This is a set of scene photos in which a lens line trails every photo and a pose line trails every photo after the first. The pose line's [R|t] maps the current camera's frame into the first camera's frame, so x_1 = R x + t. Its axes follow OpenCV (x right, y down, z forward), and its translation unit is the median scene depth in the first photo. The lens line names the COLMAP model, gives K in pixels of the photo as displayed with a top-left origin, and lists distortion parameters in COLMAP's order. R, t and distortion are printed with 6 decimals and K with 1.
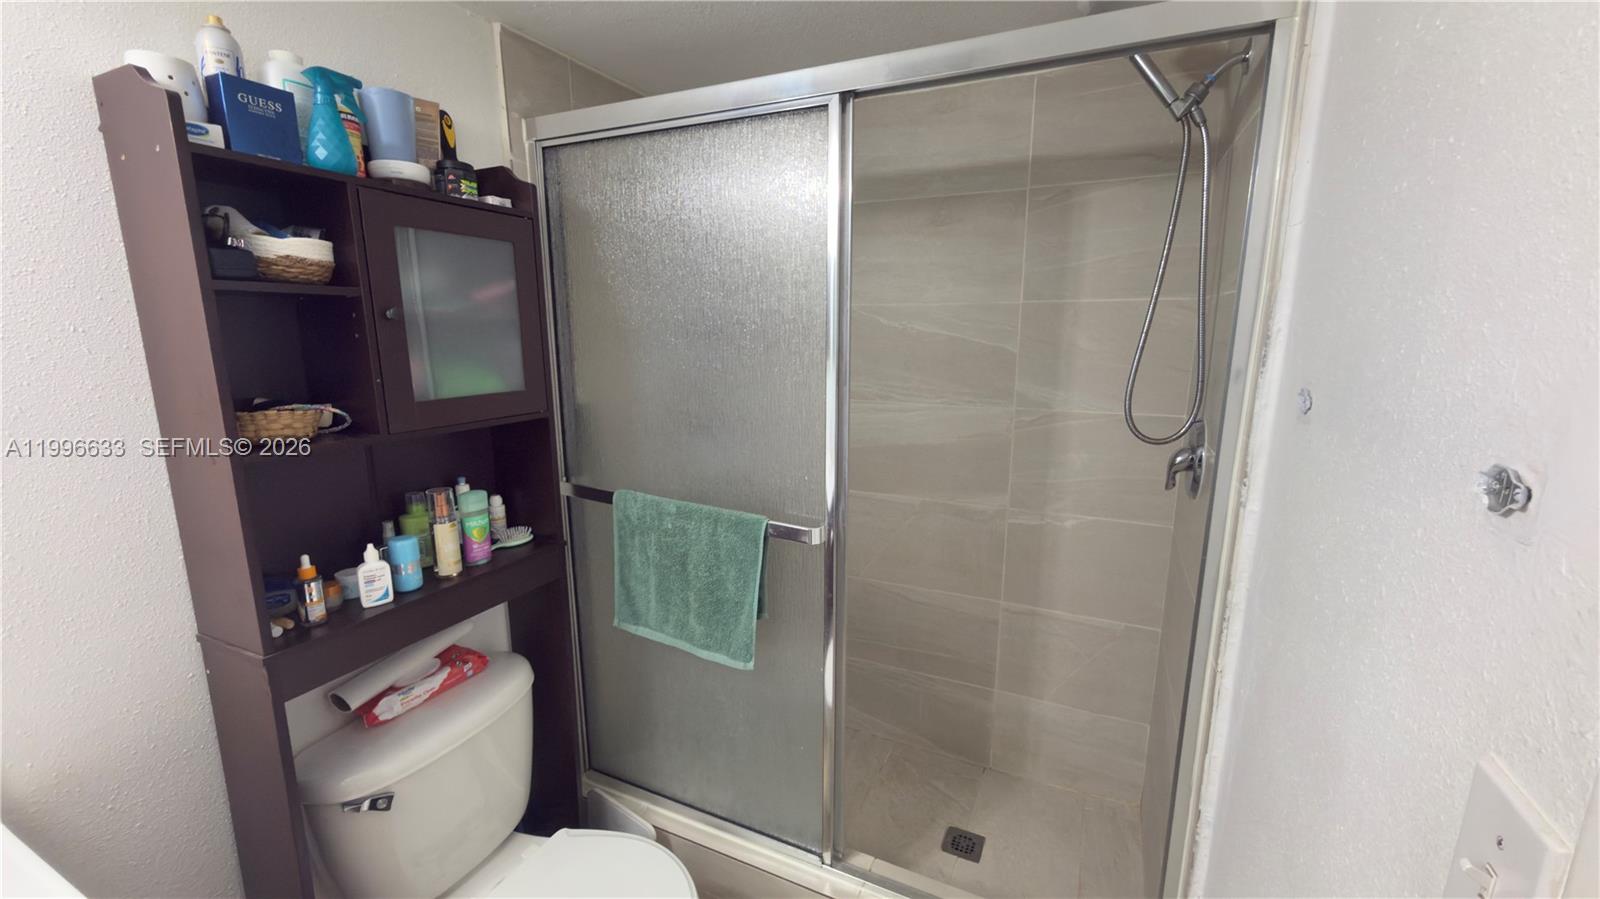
lens RADIAL K [[631.5, 0, 799.1], [0, 631.5, 446.8], [0, 0, 1]] dist [-0.000787, 0.001372]
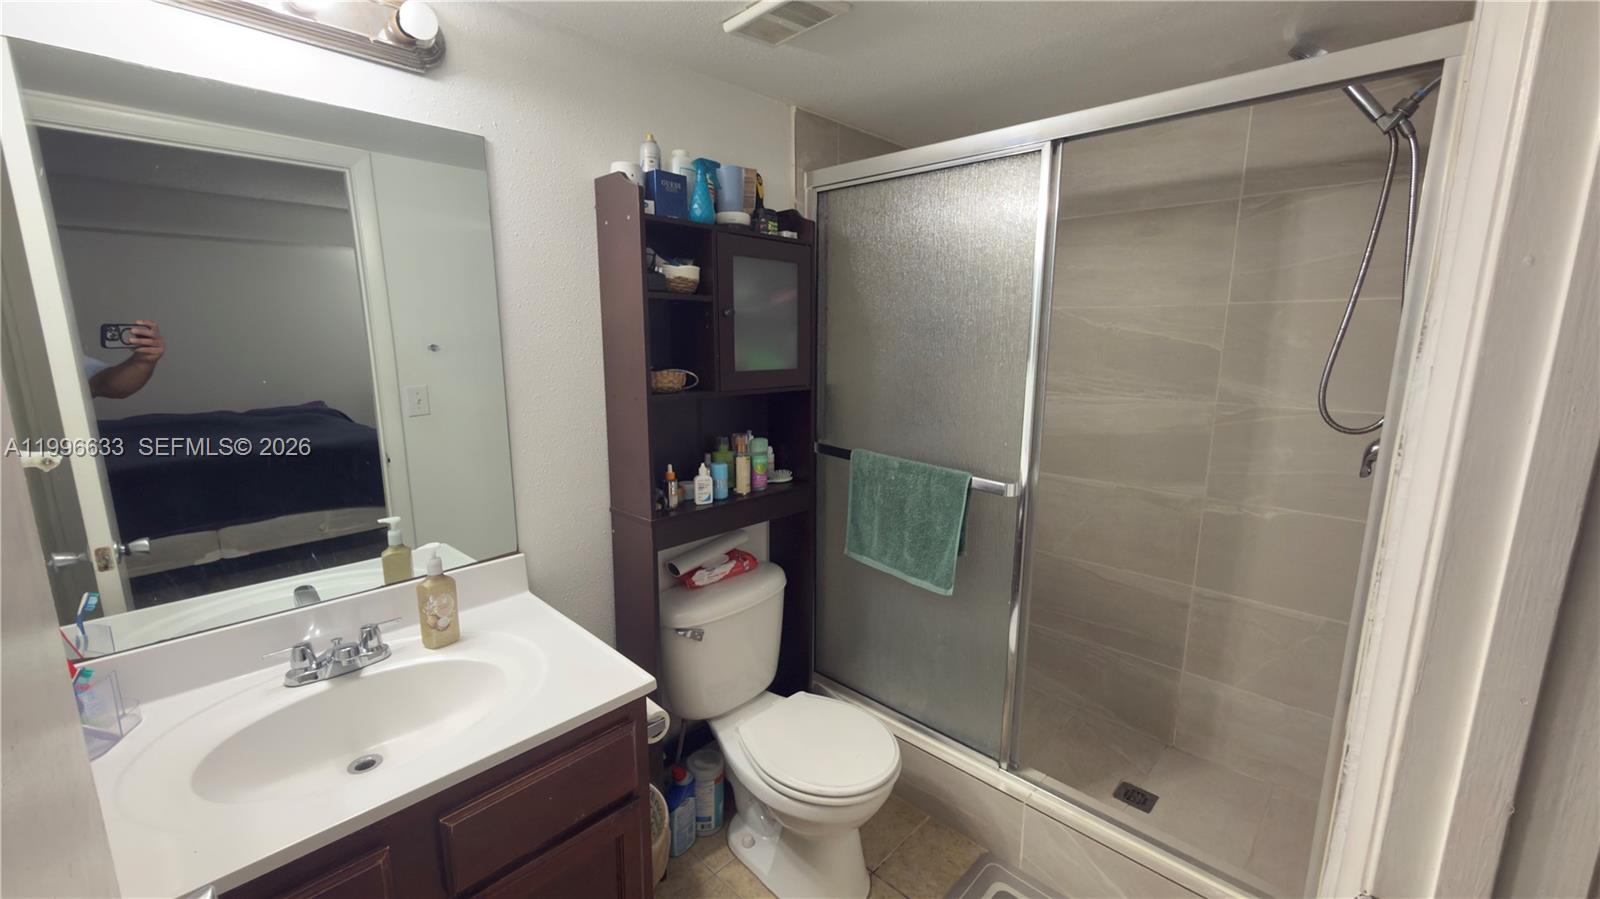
lens RADIAL K [[631.5, 0, 802.0], [0, 631.5, 447.3], [0, 0, 1]] dist [-0.000787, 0.001372]
pose [[0.949488, 0.060851, -0.307847, 0.013410], [-0.064864, 0.997890, -0.002810, 0.083331], [0.307026, 0.022636, 0.951432, -0.305471]]
